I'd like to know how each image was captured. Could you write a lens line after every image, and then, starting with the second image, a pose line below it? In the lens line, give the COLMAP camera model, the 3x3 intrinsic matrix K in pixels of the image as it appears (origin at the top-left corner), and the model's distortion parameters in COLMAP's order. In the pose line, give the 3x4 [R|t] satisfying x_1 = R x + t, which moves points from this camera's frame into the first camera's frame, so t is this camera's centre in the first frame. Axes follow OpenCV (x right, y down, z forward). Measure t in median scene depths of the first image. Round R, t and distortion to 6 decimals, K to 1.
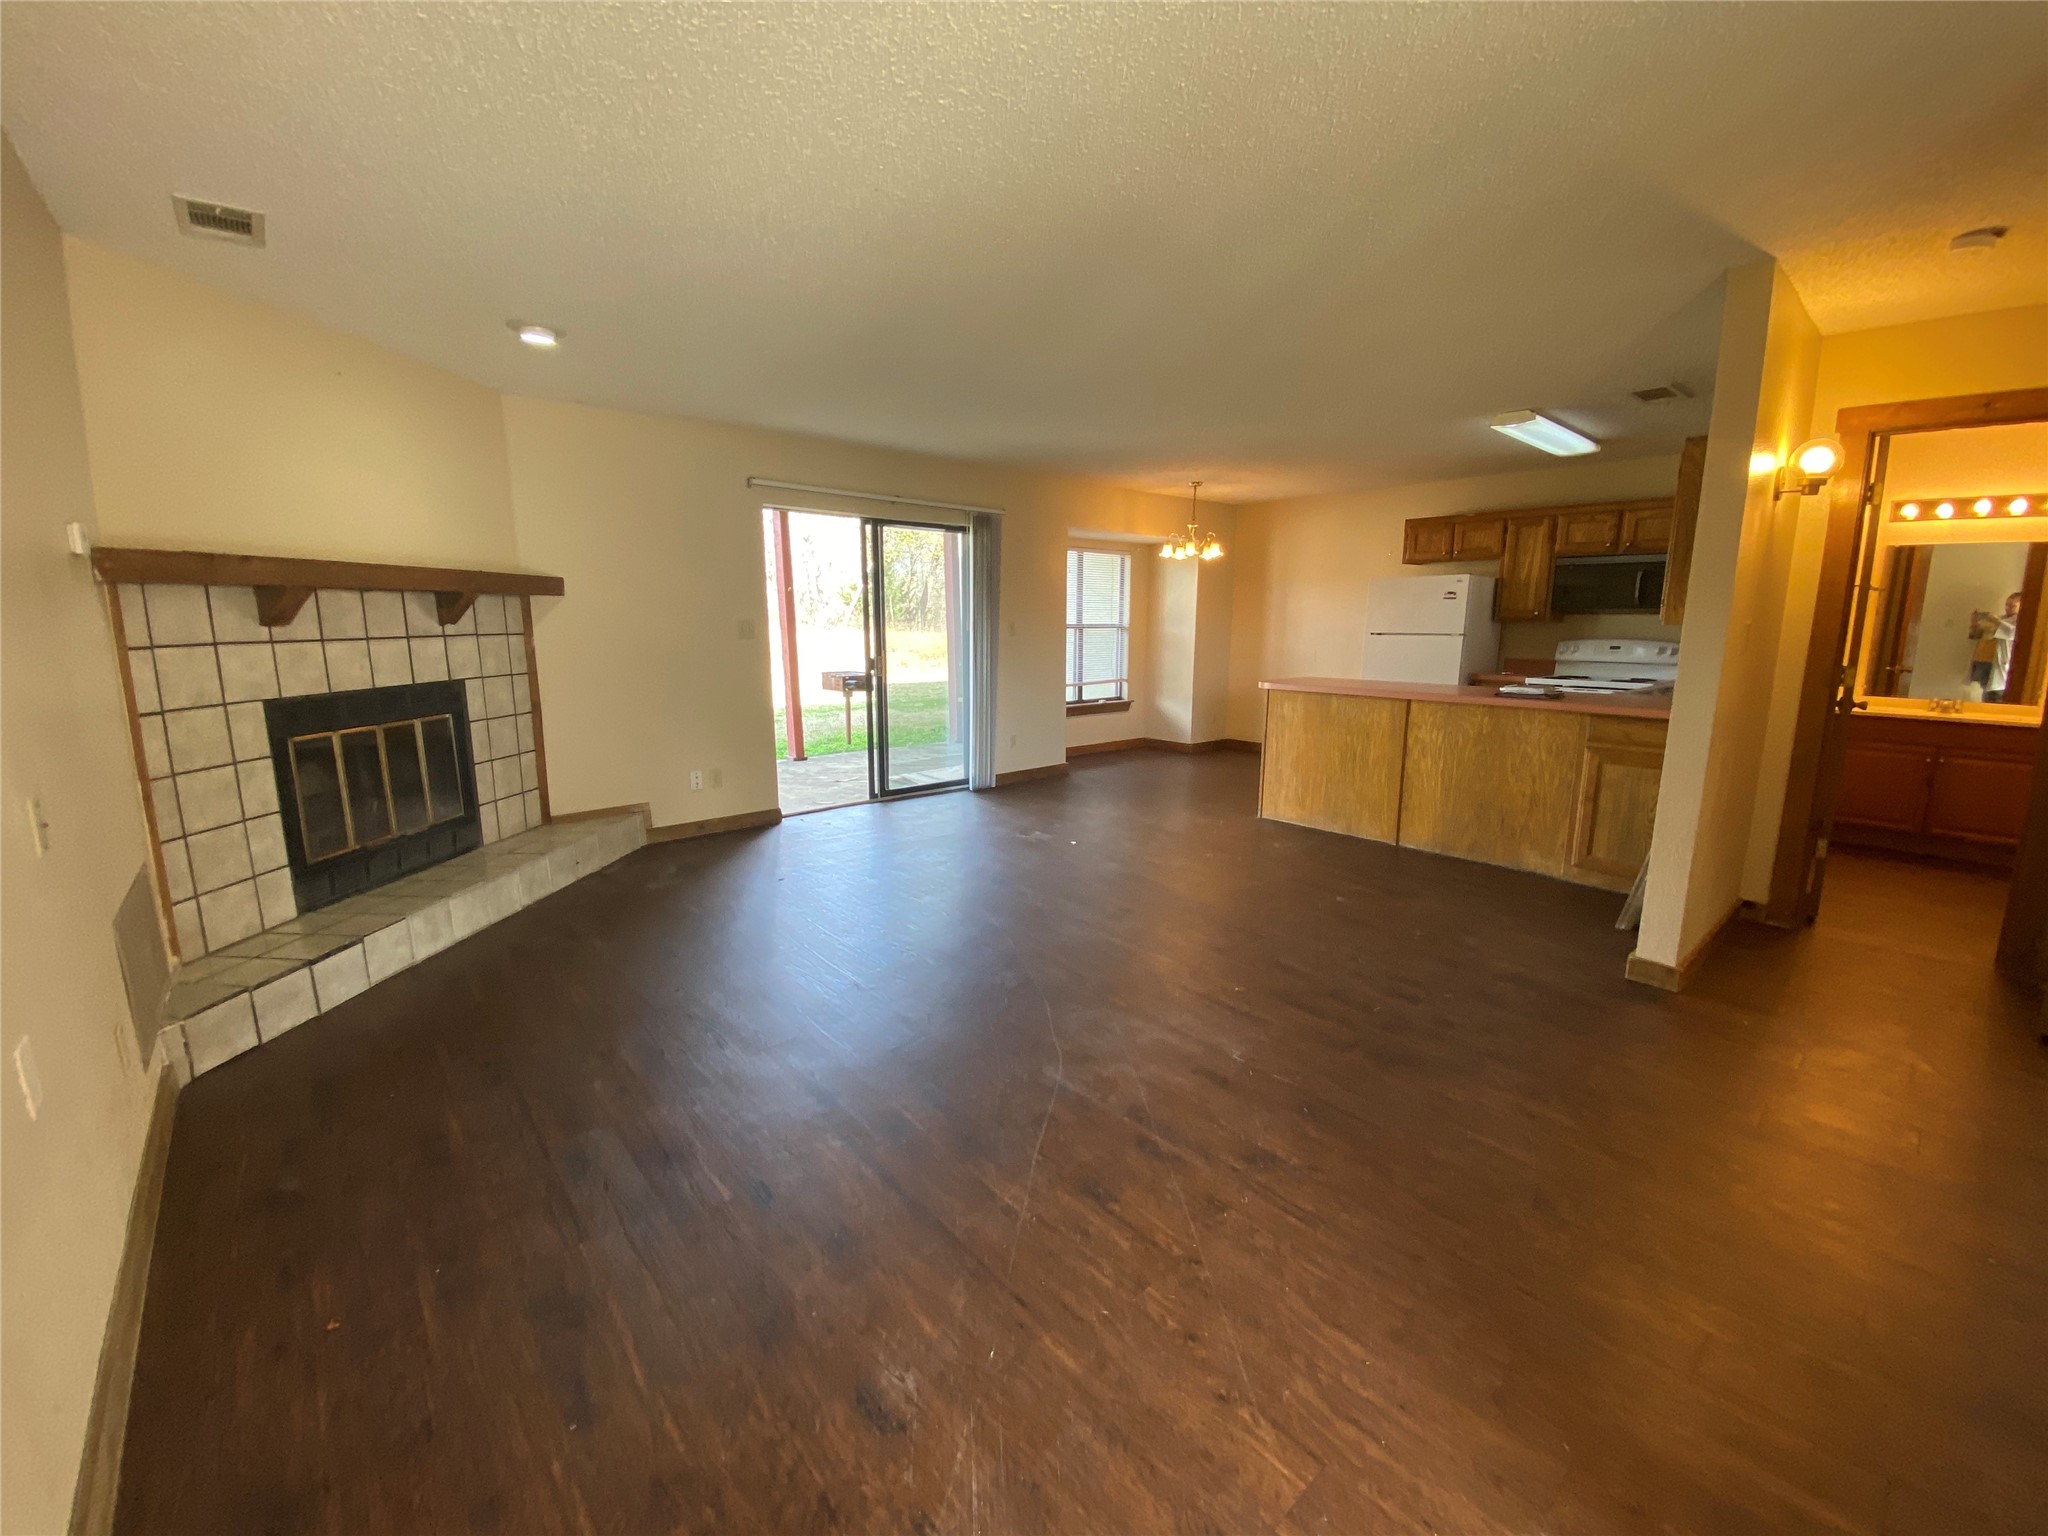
lens RADIAL K [[824.3, 0, 1027.8], [0, 824.3, 769.3], [0, 0, 1]] dist [0.034988, -0.028697]
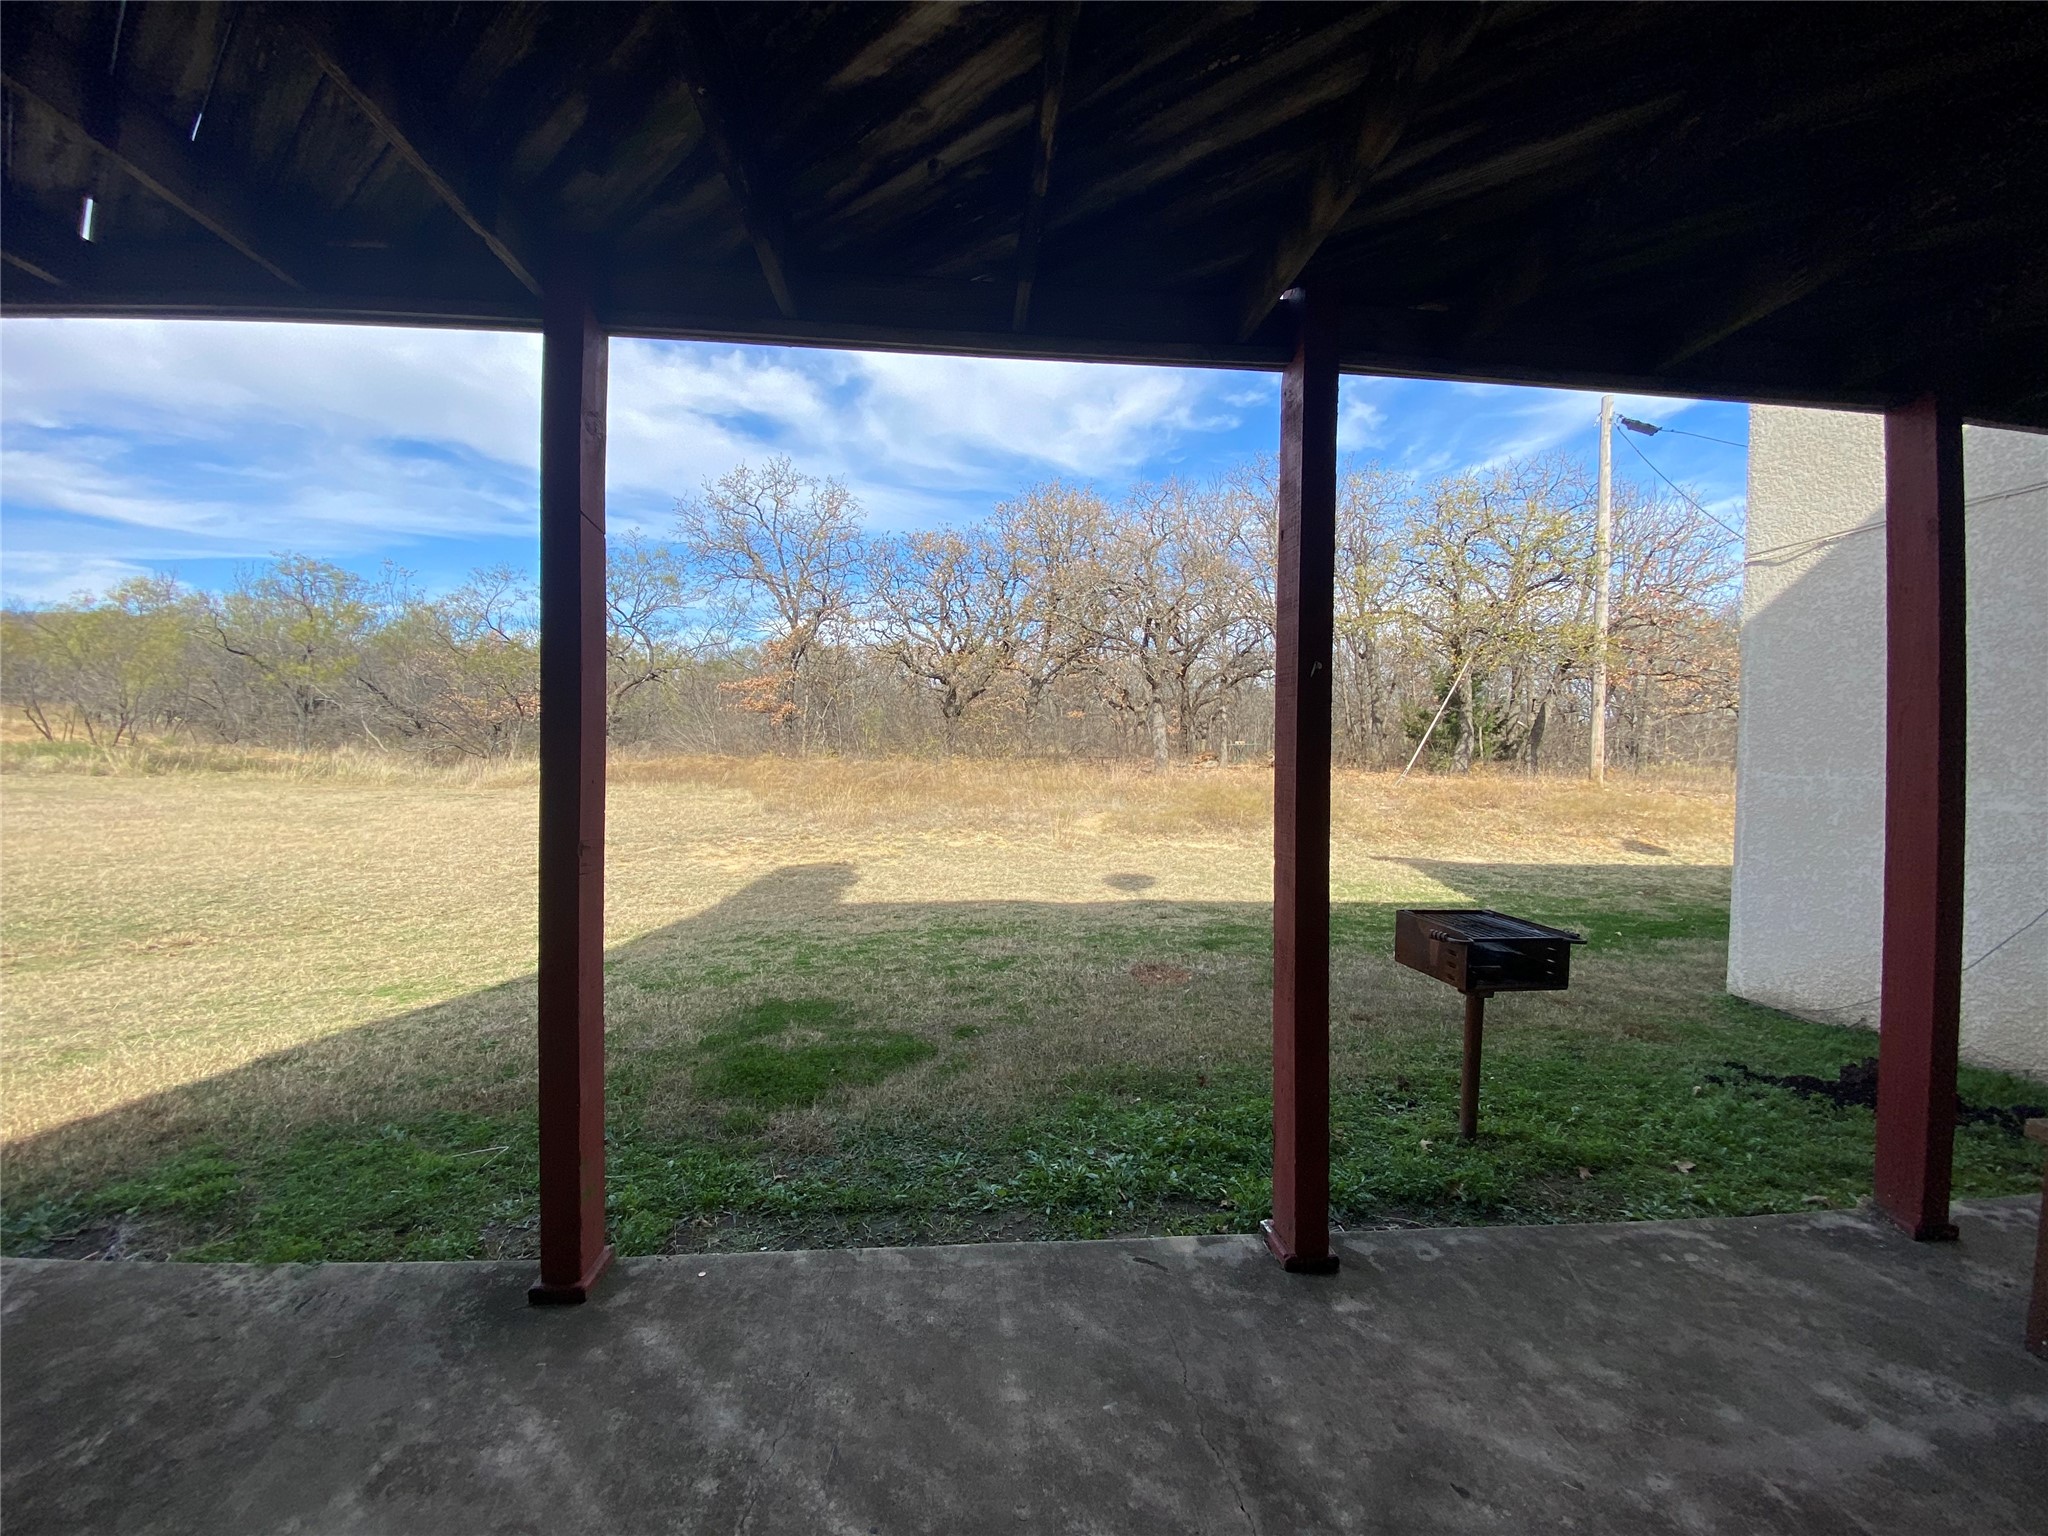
lens RADIAL K [[824.3, 0, 1027.8], [0, 824.3, 769.3], [0, 0, 1]] dist [0.034988, -0.028697]
pose [[0.806027, 0.011173, -0.591773, -0.061861], [-0.107118, 0.986065, -0.127282, -0.042932], [0.582105, 0.165982, 0.795992, 0.228937]]
